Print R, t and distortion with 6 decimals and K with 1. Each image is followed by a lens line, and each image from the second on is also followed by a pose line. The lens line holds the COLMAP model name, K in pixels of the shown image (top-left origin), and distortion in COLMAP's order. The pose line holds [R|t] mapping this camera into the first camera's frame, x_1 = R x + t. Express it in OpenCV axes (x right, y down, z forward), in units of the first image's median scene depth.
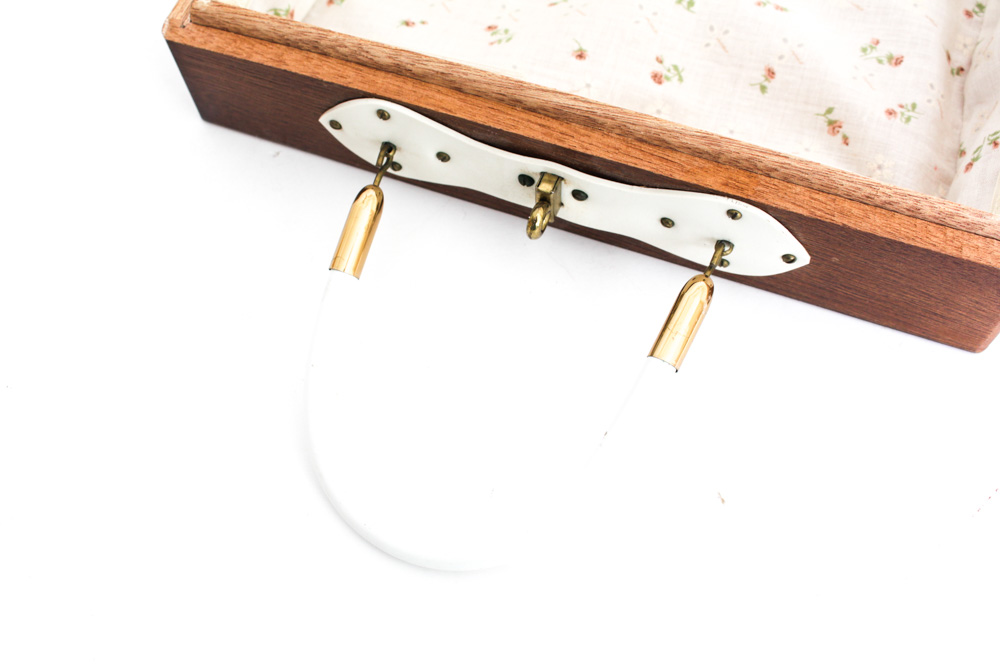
lens RADIAL K [[1141.4, 0, 492.4], [0, 1141.4, 337.7], [0, 0, 1]] dist [-0.084216, 0.000000]
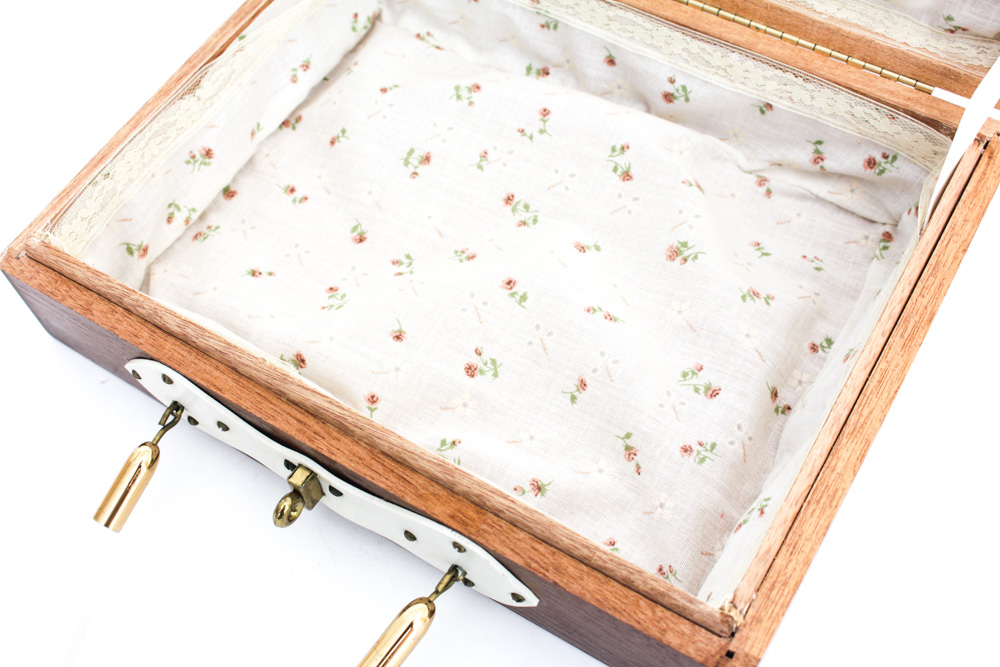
lens RADIAL K [[1171.4, 0, 491.9], [0, 1171.4, 339.8], [0, 0, 1]] dist [-0.088779, 0.000000]
pose [[0.981466, 0.156091, -0.111177, 0.298267], [-0.166007, 0.982340, -0.086308, -0.185356], [0.095742, 0.103164, 0.990046, -0.017016]]
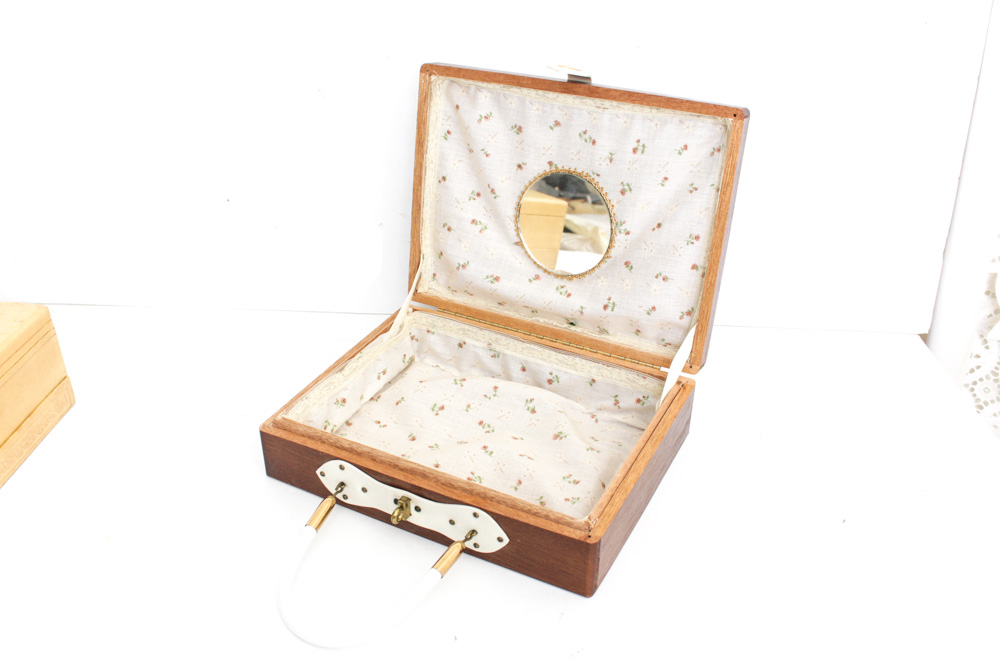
lens RADIAL K [[973.7, 0, 501.2], [0, 973.7, 329.3], [0, 0, 1]] dist [-0.156372, 0.000000]
pose [[0.992152, 0.109396, -0.060560, 0.316179], [-0.124658, 0.827545, -0.547385, 0.610936], [-0.009765, 0.550638, 0.834687, -0.818021]]
